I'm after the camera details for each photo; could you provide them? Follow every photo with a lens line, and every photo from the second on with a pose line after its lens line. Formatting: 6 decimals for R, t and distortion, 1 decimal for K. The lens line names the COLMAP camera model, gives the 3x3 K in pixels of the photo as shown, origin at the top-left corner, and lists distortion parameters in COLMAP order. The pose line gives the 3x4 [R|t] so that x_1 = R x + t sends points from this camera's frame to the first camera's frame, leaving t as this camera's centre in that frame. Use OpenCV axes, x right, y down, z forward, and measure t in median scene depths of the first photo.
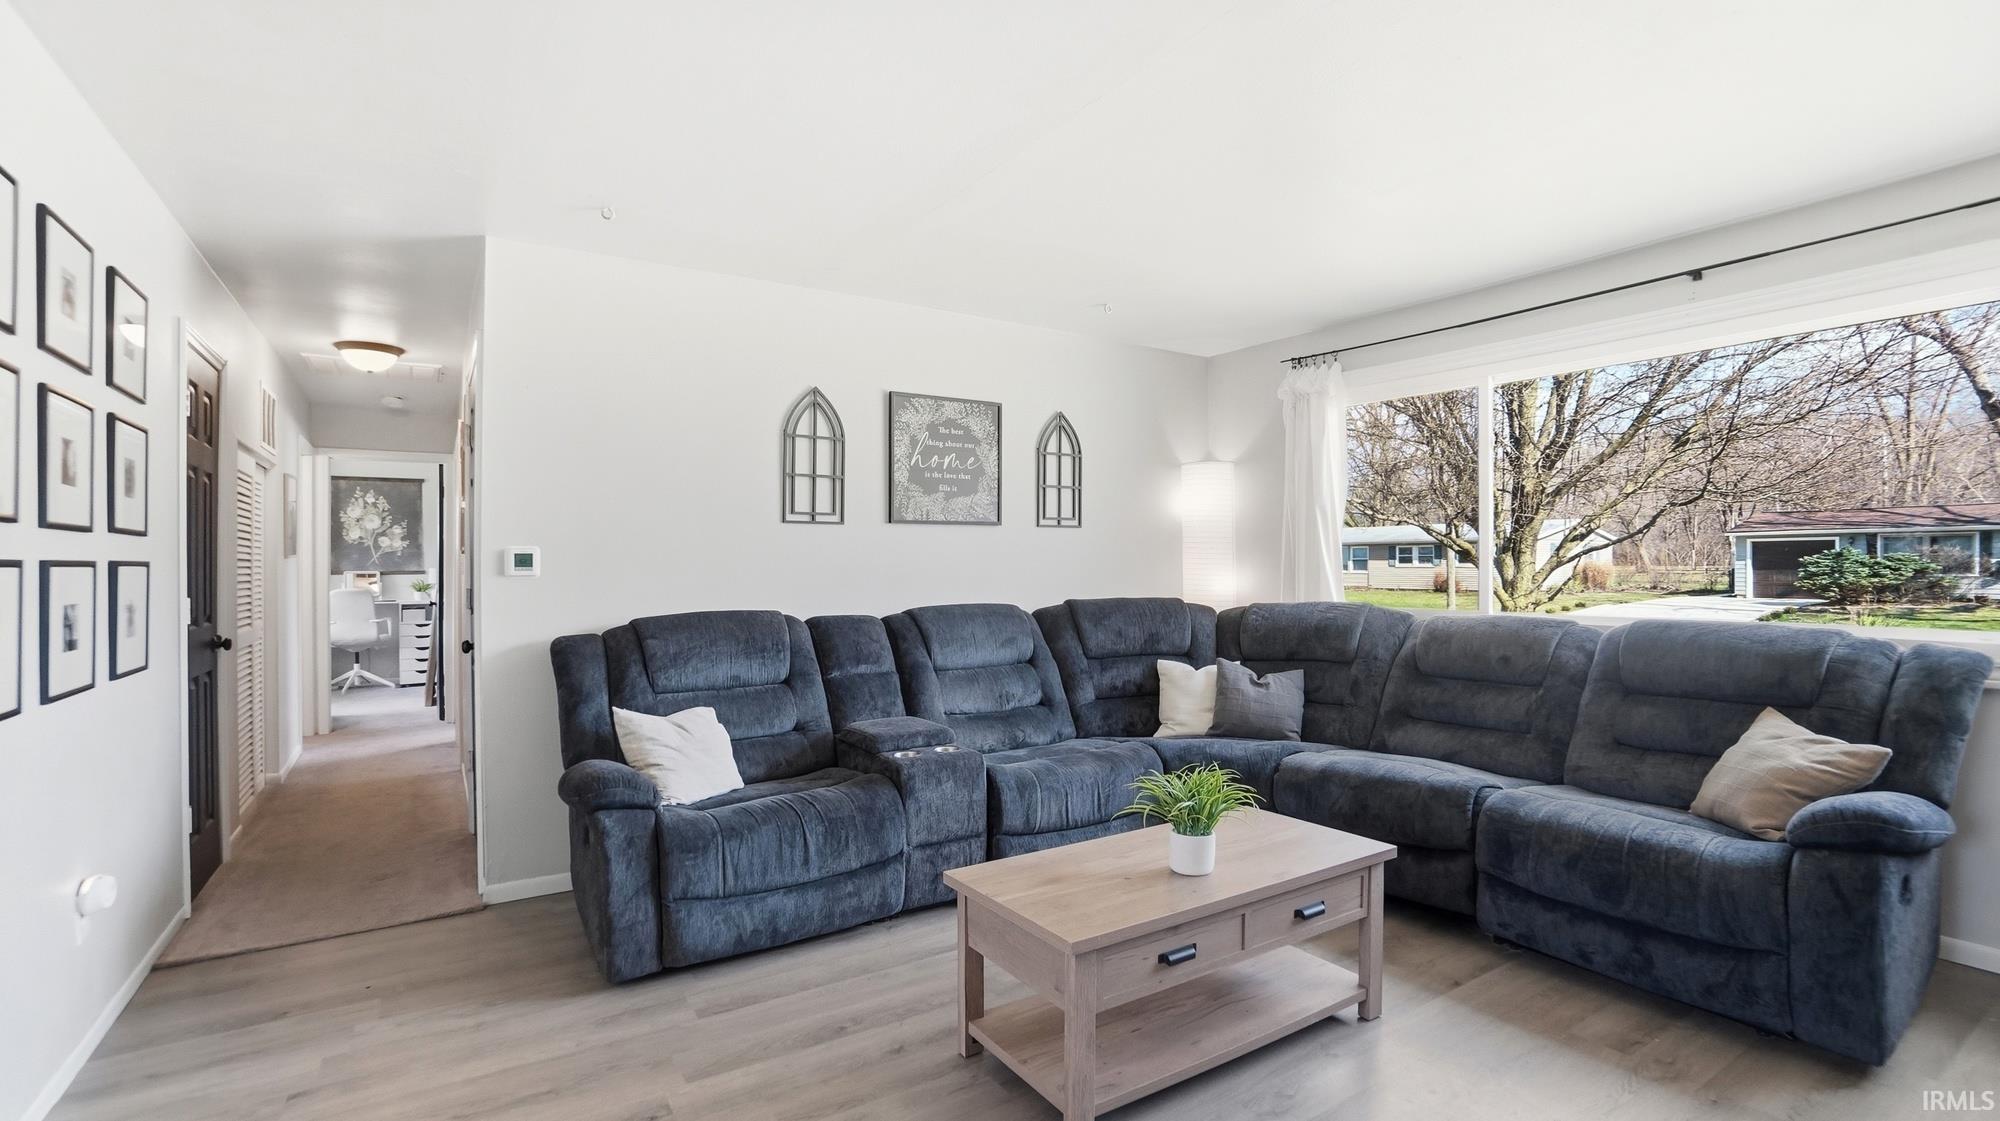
lens RADIAL K [[896.1, 0, 992.3], [0, 896.1, 561.1], [0, 0, 1]] dist [-0.039863, 0.002665]
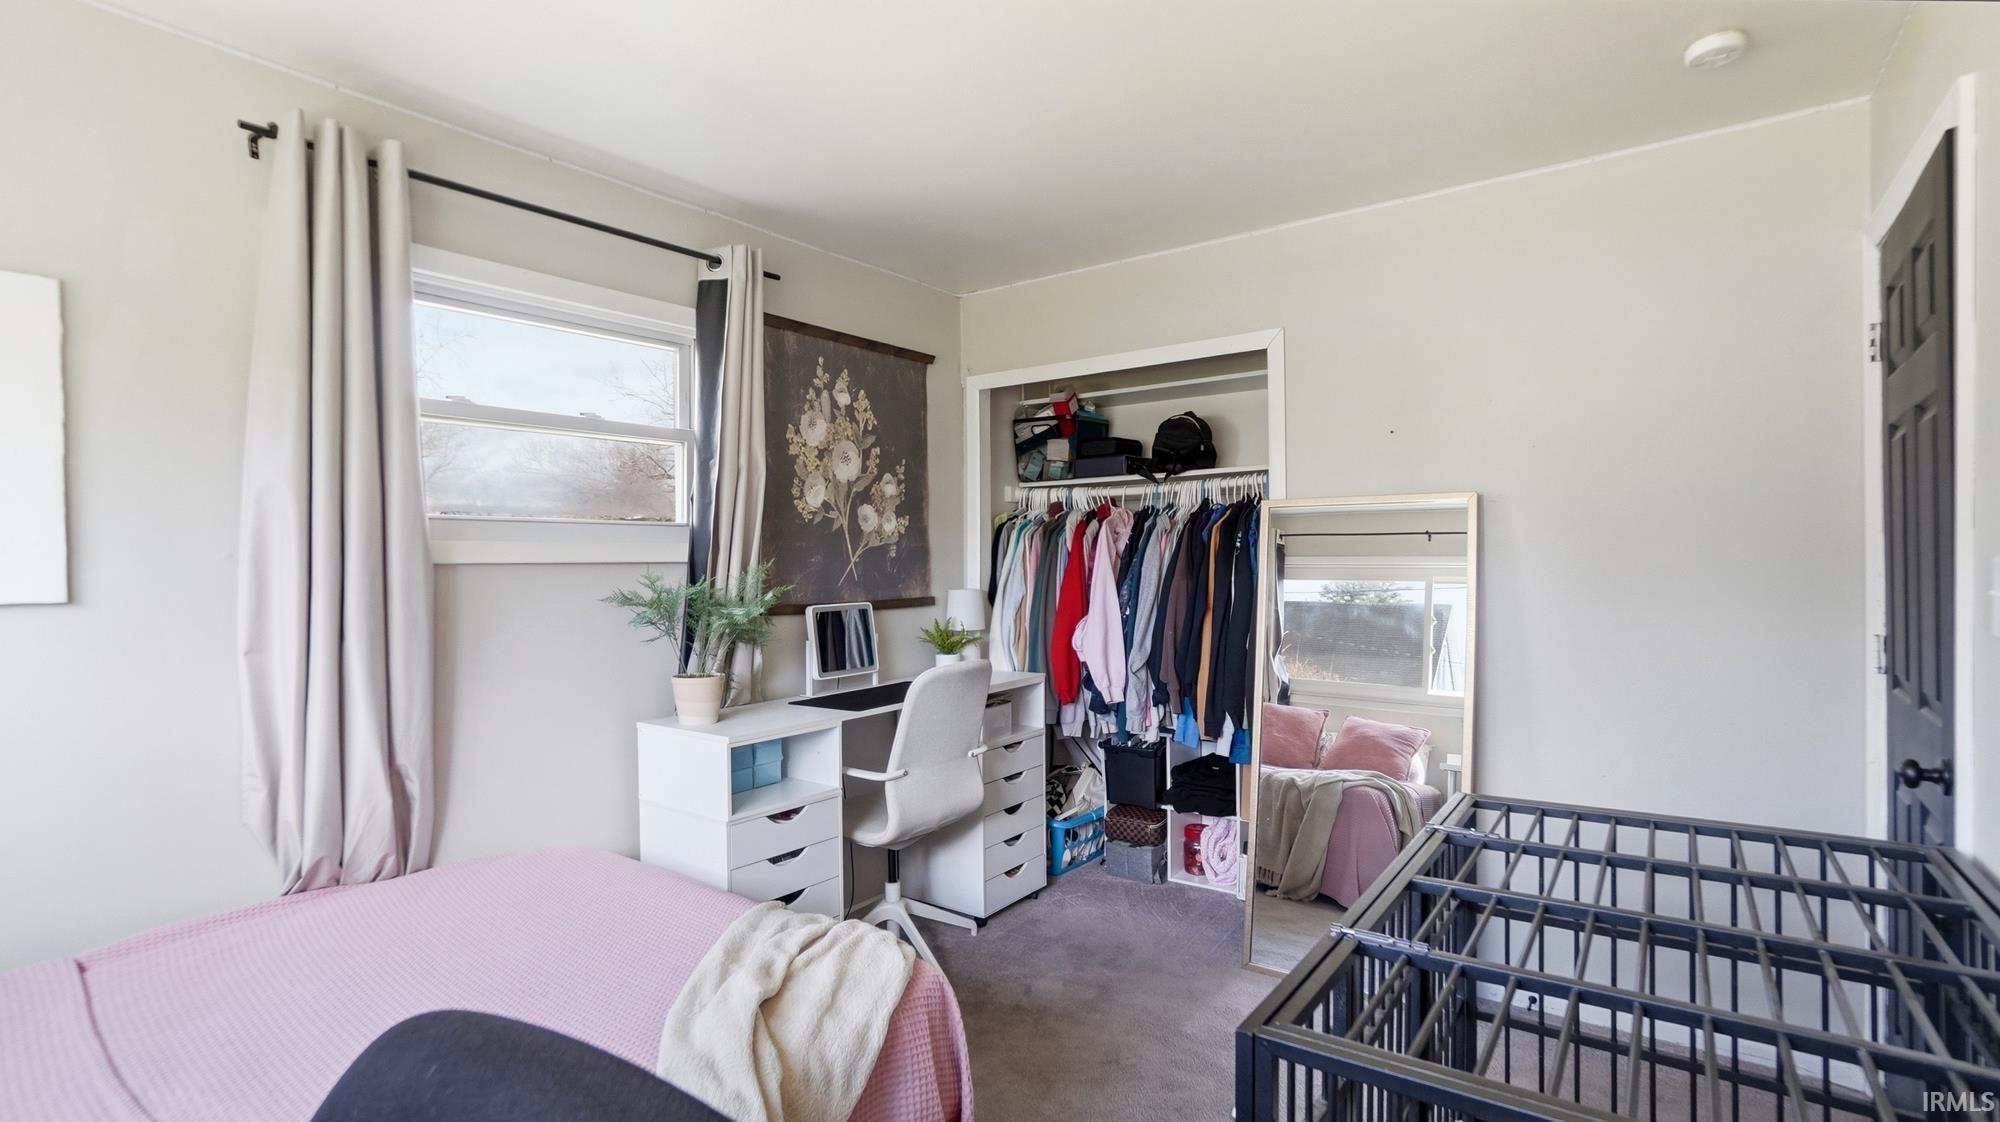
lens RADIAL K [[896.1, 0, 1000.9], [0, 896.1, 560.7], [0, 0, 1]] dist [-0.039863, 0.002665]
pose [[0.936804, -0.006200, 0.349799, -0.766742], [0.004587, 0.999975, 0.005441, -0.006504], [-0.349823, -0.003493, 0.936809, 0.639405]]
